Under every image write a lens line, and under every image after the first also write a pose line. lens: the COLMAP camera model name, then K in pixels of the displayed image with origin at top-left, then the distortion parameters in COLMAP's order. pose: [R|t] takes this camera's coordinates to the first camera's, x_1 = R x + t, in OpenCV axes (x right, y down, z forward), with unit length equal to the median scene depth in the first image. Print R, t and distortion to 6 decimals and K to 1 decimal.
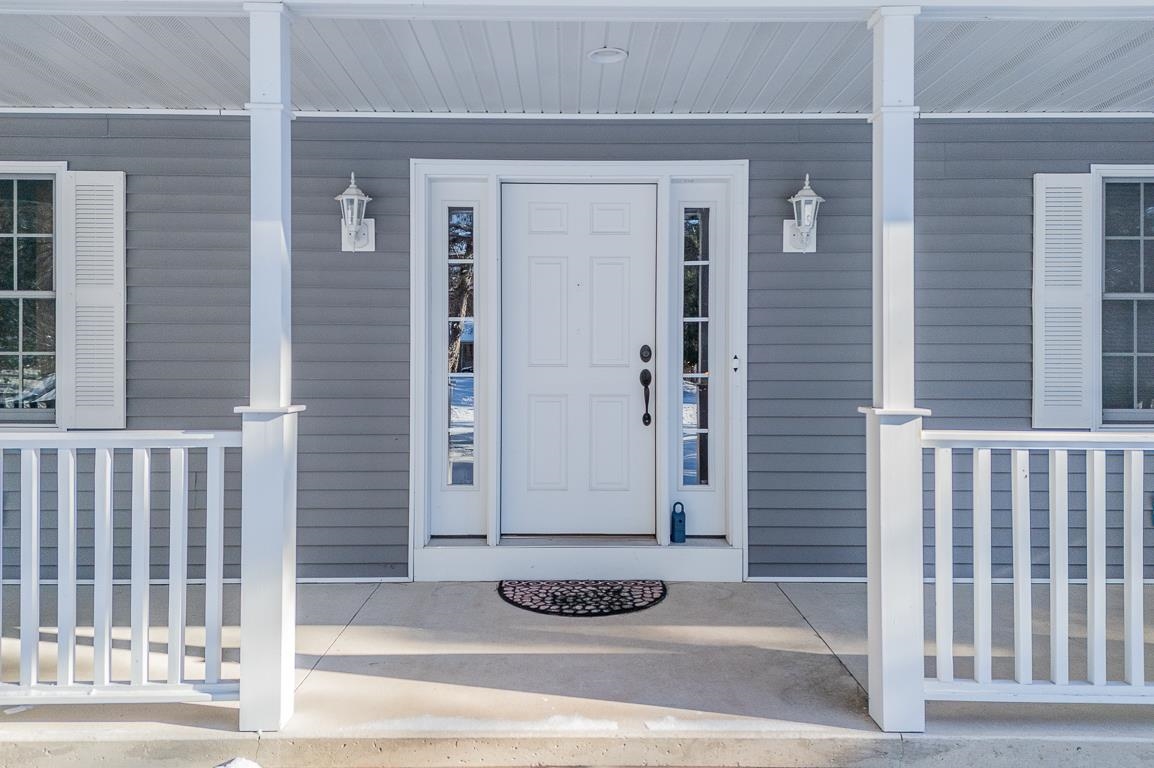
lens RADIAL K [[859.0, 0, 532.5], [0, 859.0, 405.2], [0, 0, 1]] dist [0.005140, -0.000042]
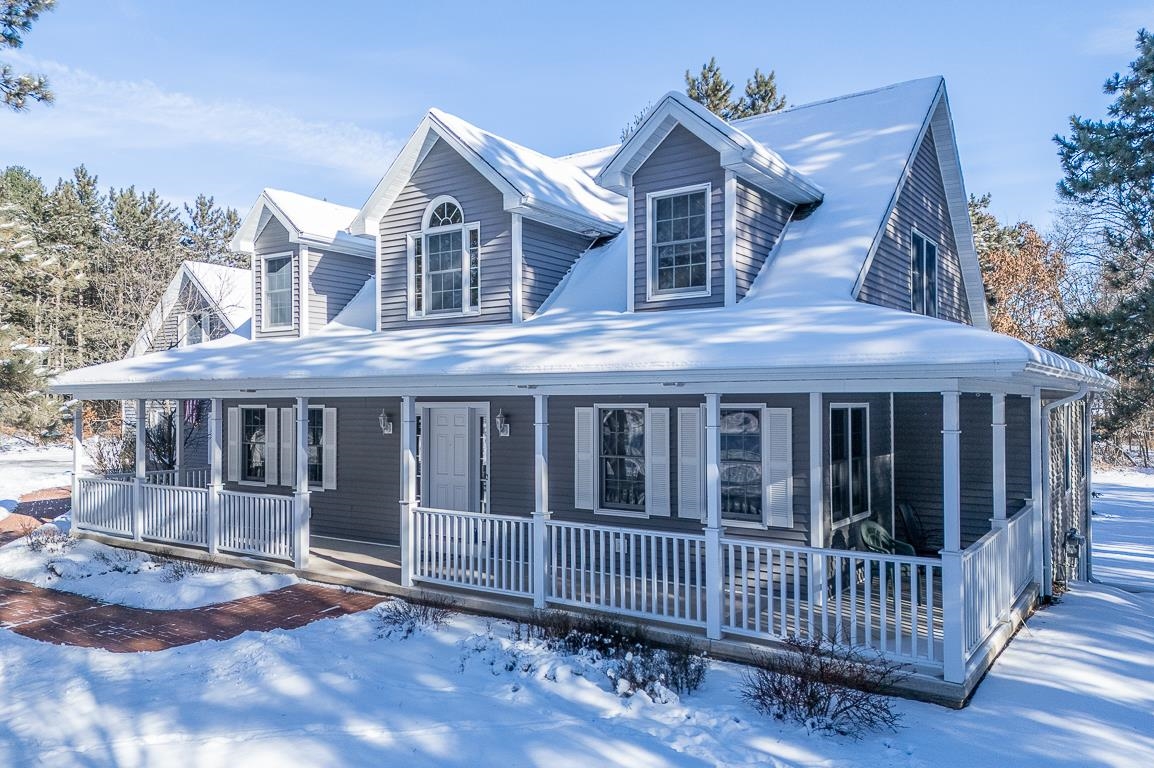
lens RADIAL K [[859.0, 0, 532.5], [0, 859.0, 405.2], [0, 0, 1]] dist [0.005140, -0.000042]
pose [[0.786718, -0.006798, -0.617275, 2.081243], [0.007935, 0.999968, -0.000900, -0.272753], [0.617262, -0.004190, 0.786747, -1.079841]]
